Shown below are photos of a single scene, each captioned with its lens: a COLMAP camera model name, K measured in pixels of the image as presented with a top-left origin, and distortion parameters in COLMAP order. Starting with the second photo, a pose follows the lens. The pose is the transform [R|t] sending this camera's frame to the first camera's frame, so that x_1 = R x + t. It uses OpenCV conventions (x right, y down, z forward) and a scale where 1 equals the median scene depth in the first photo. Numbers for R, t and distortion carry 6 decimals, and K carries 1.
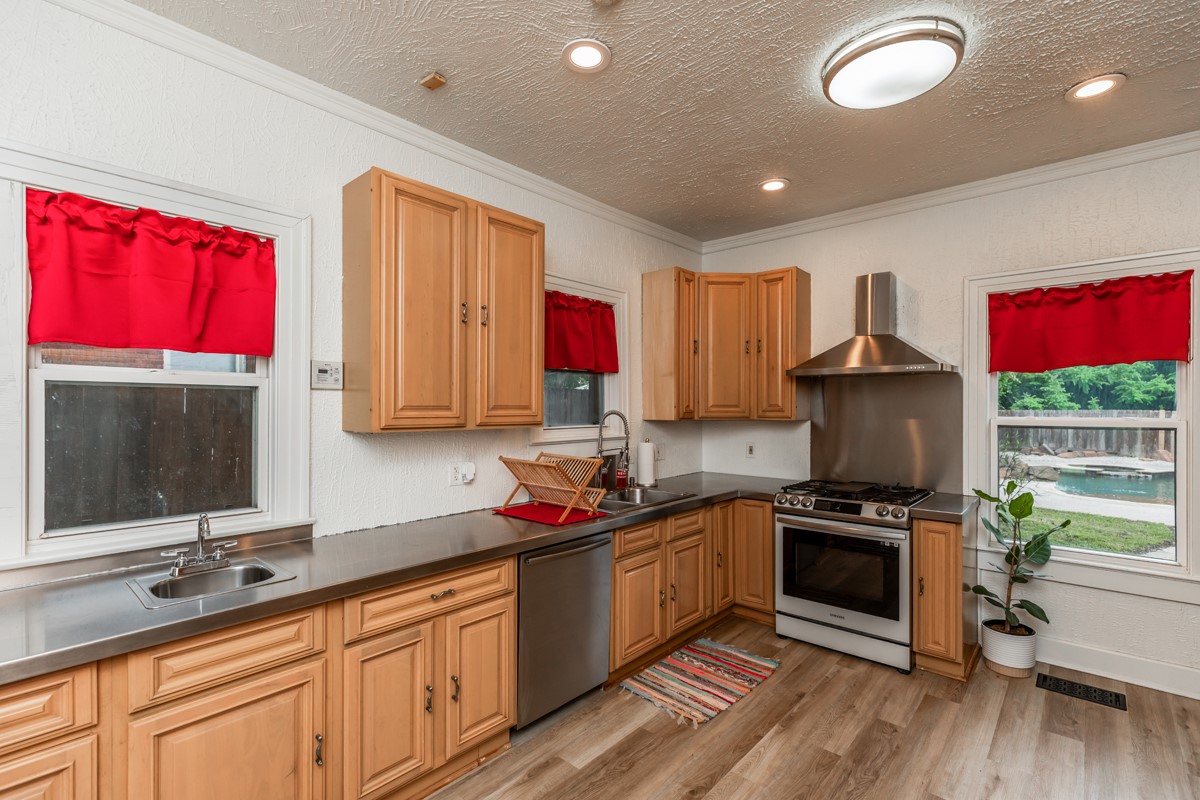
lens RADIAL K [[556.9, 0, 617.4], [0, 556.9, 407.5], [0, 0, 1]] dist [0.009680, 0.000735]
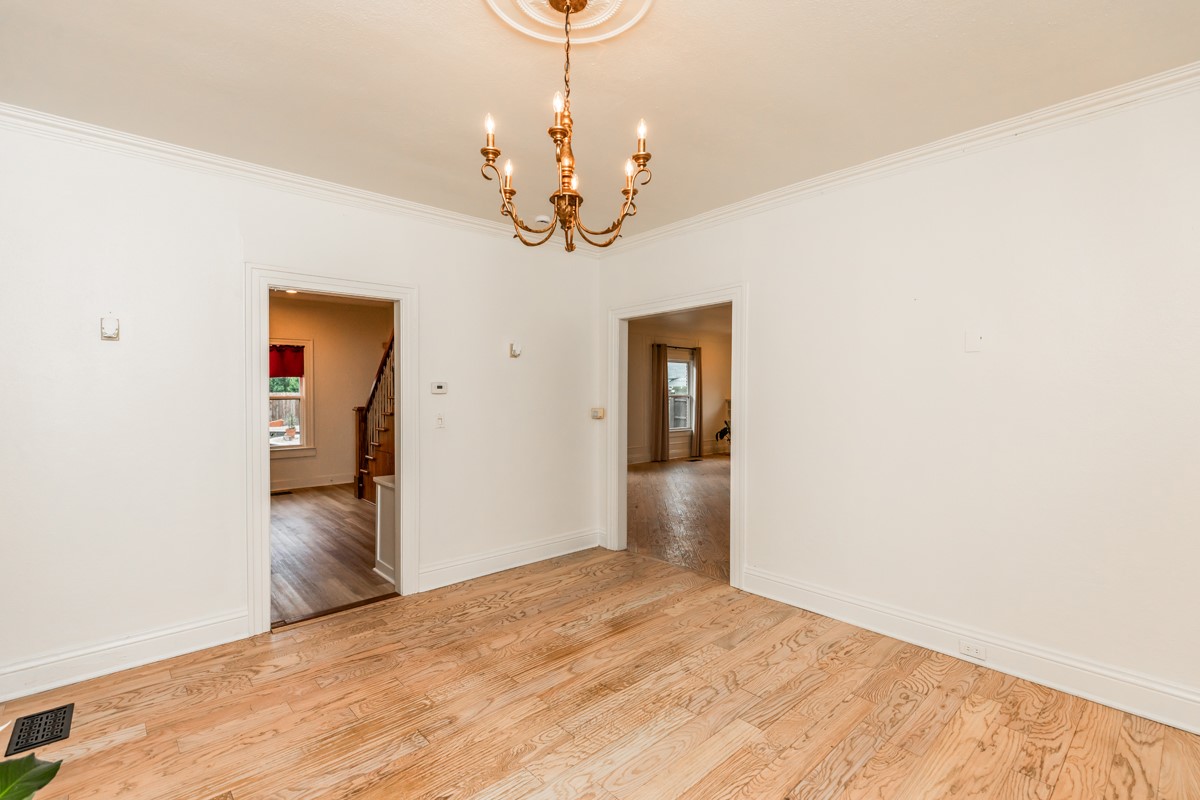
lens RADIAL K [[556.9, 0, 617.4], [0, 556.9, 393.0], [0, 0, 1]] dist [0.009680, 0.000735]
pose [[0.110544, -0.004981, 0.993859, -1.662500], [0.001149, 0.999987, 0.004884, -0.004862], [-0.993871, 0.000602, 0.110548, -0.928164]]
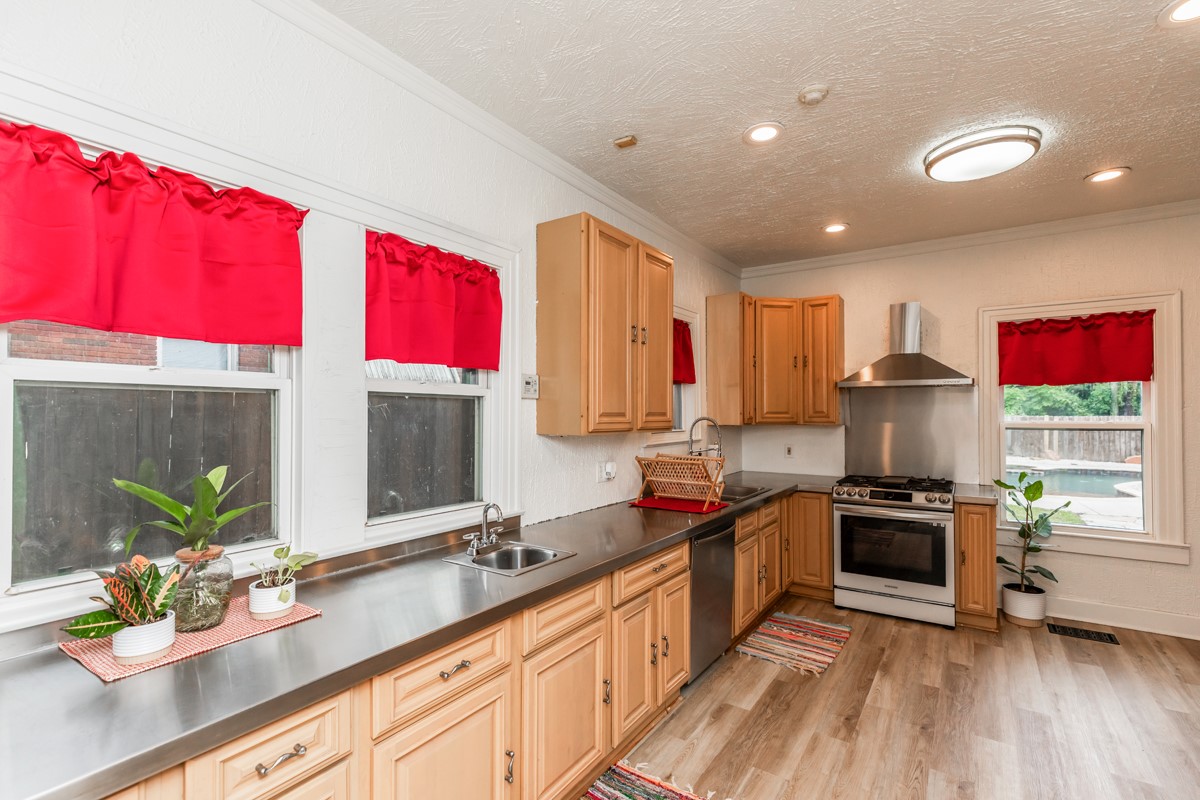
lens RADIAL K [[556.9, 0, 606.2], [0, 556.9, 407.8], [0, 0, 1]] dist [0.009680, 0.000735]
pose [[0.991420, -0.000527, 0.130714, -0.414474], [0.002242, 0.999913, -0.012977, 0.001549], [-0.130696, 0.013158, 0.991335, -0.135228]]
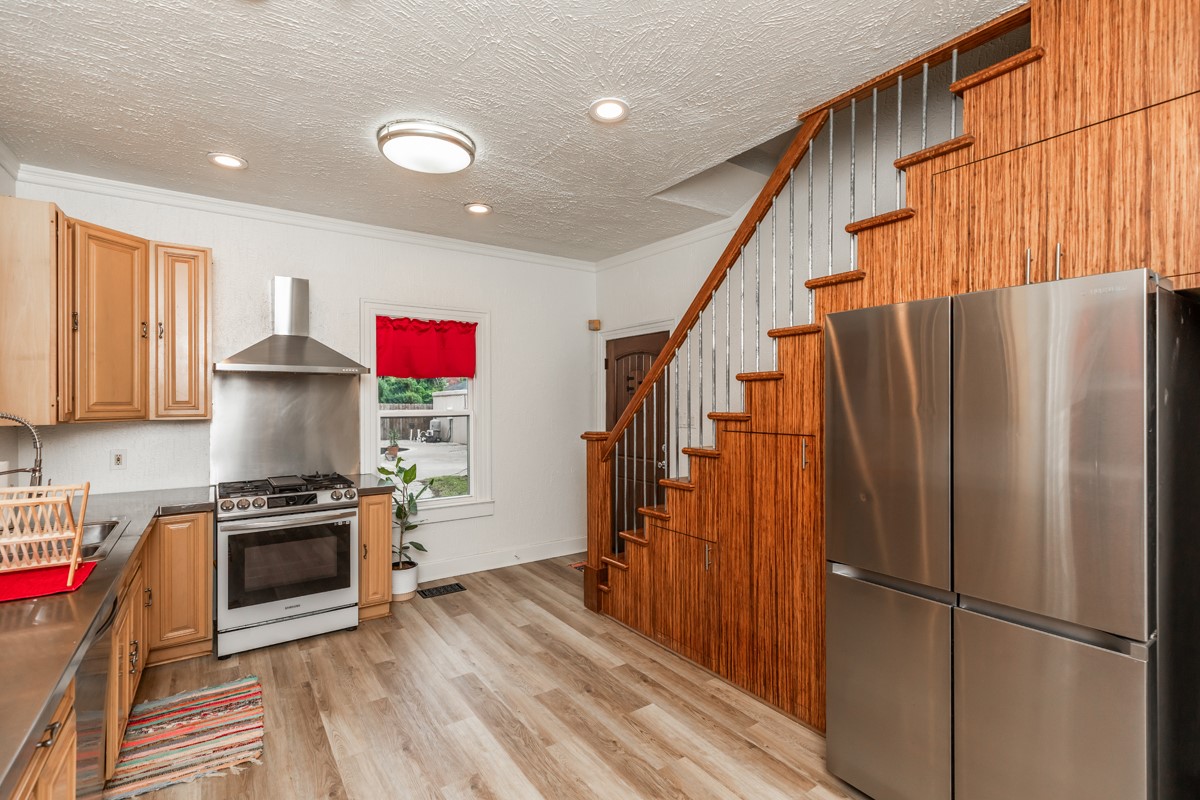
lens RADIAL K [[556.9, 0, 591.3], [0, 556.9, 398.7], [0, 0, 1]] dist [0.009680, 0.000735]
pose [[0.254538, 0.001714, 0.967061, -0.516626], [0.007449, 0.999965, -0.003732, -0.003329], [-0.967034, 0.008153, 0.254516, 0.220462]]
